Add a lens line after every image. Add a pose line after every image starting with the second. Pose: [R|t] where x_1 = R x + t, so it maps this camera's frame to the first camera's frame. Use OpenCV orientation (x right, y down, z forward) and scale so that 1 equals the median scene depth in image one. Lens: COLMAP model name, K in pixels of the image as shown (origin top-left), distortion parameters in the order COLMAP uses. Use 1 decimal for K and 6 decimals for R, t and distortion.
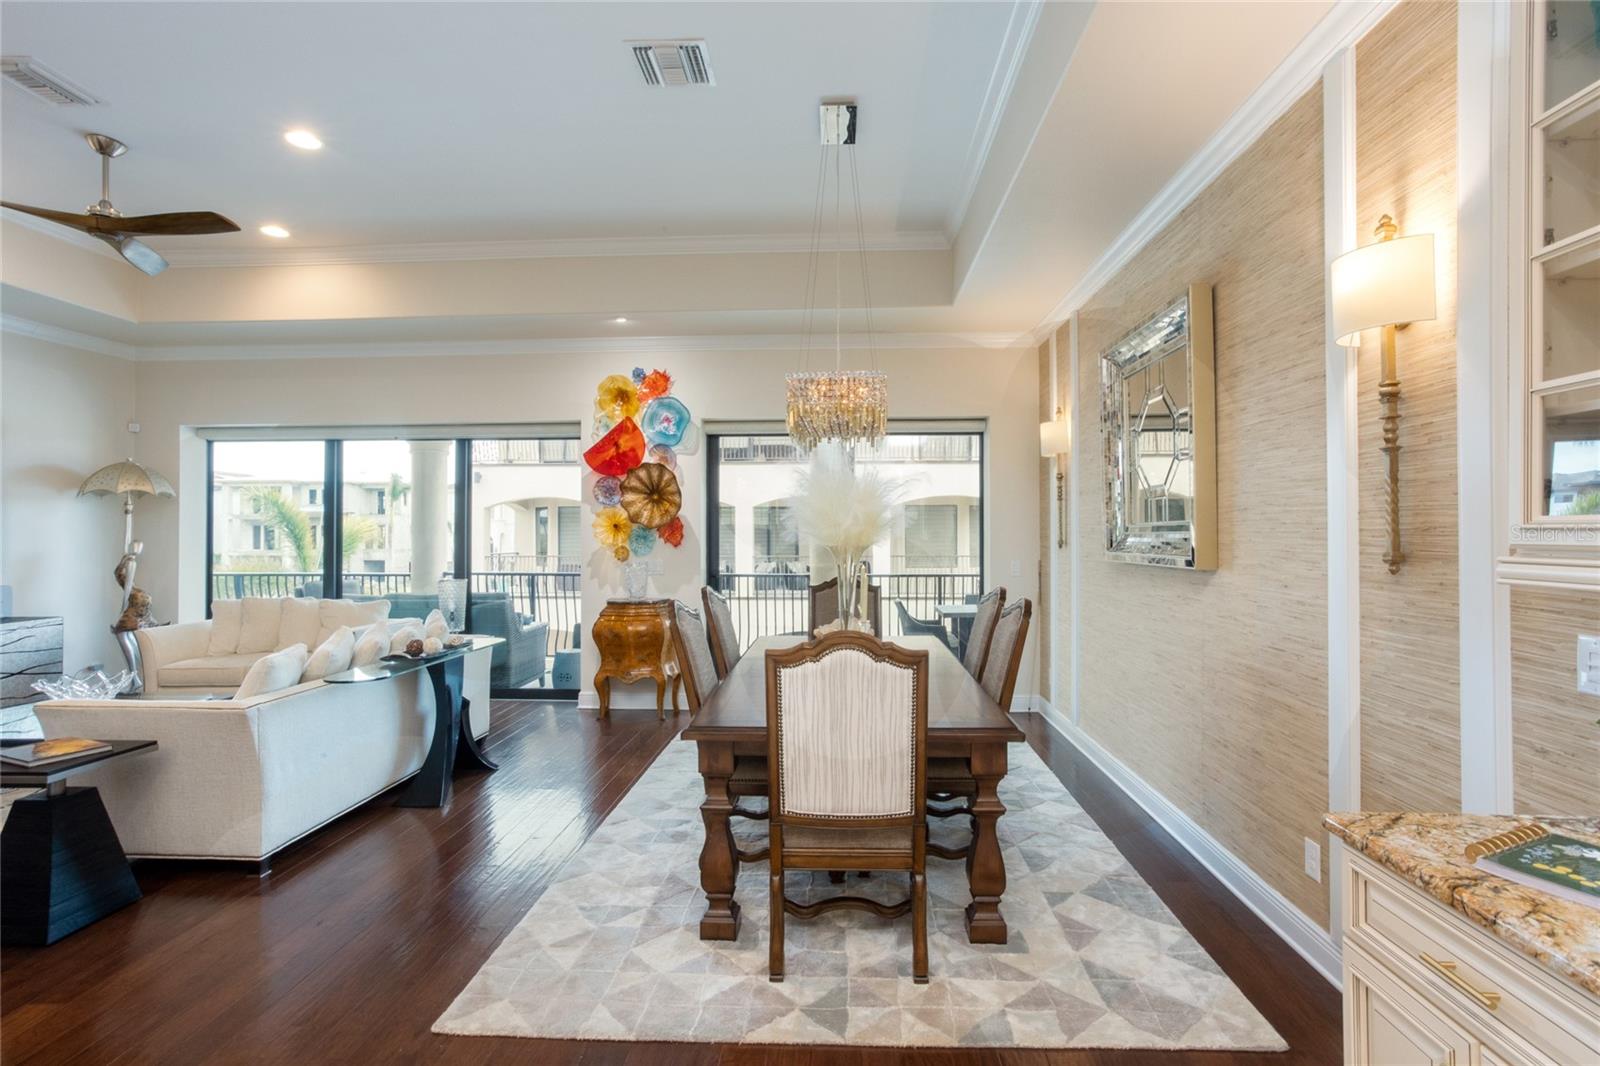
lens RADIAL K [[784.3, 0, 810.2], [0, 784.3, 528.8], [0, 0, 1]] dist [-0.051931, 0.034306]
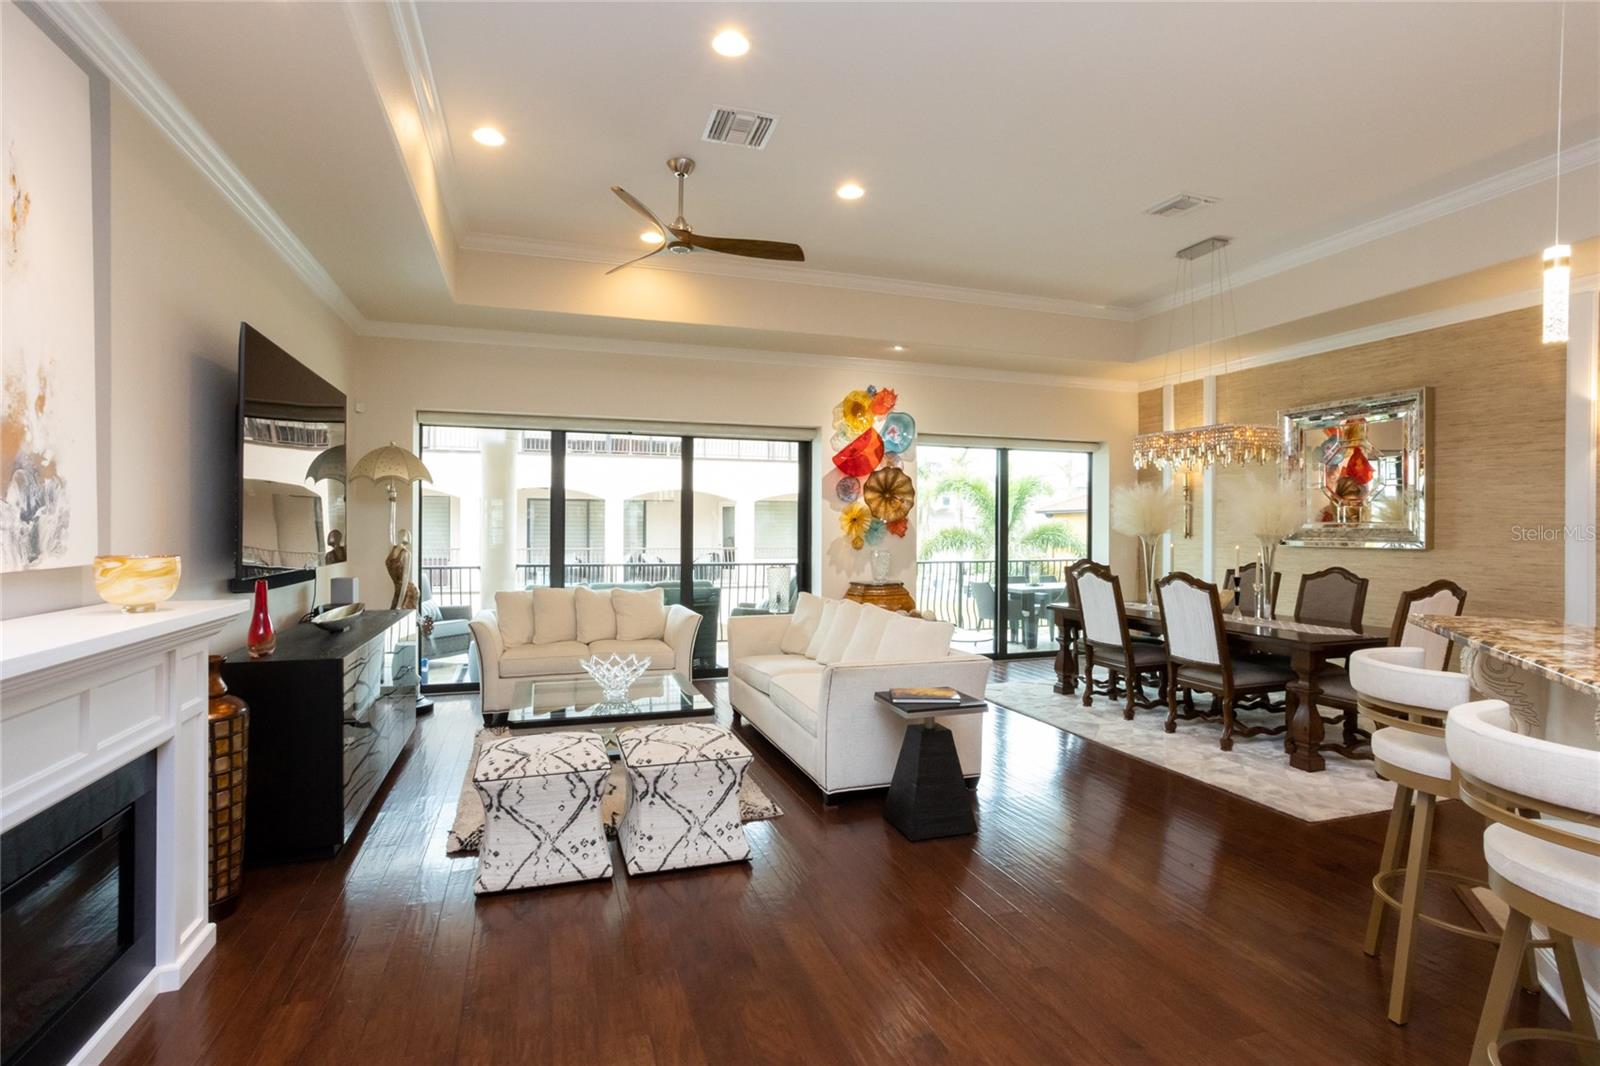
lens RADIAL K [[782.2, 0, 792.1], [0, 782.2, 526.7], [0, 0, 1]] dist [-0.056998, 0.036559]
pose [[0.935190, 0.006145, 0.354093, -0.761559], [-0.008051, 0.999960, 0.003912, 0.003223], [-0.354055, -0.006509, 0.935202, -0.060447]]
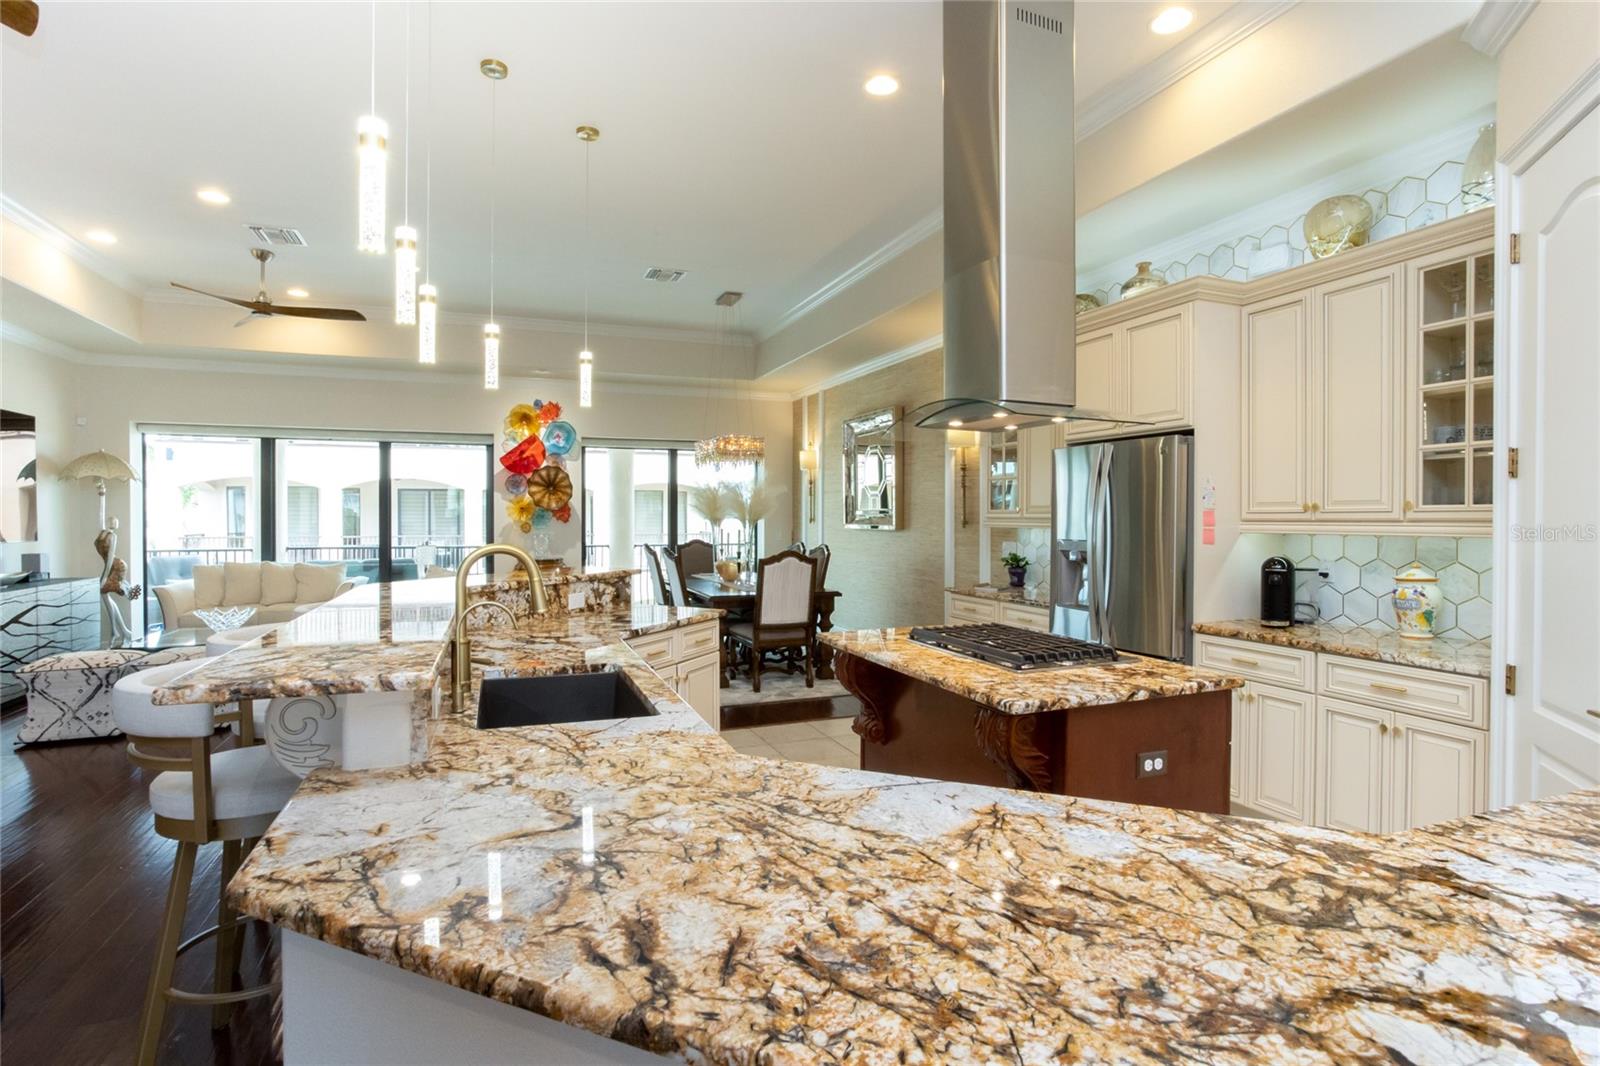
lens RADIAL K [[795.6, 0, 788.5], [0, 795.6, 527.6], [0, 0, 1]] dist [-0.052825, 0.027375]
pose [[0.919714, -0.003228, 0.392576, -0.375813], [-0.005095, 0.999784, 0.020157, -0.000355], [-0.392556, -0.020539, 0.919499, -0.545463]]
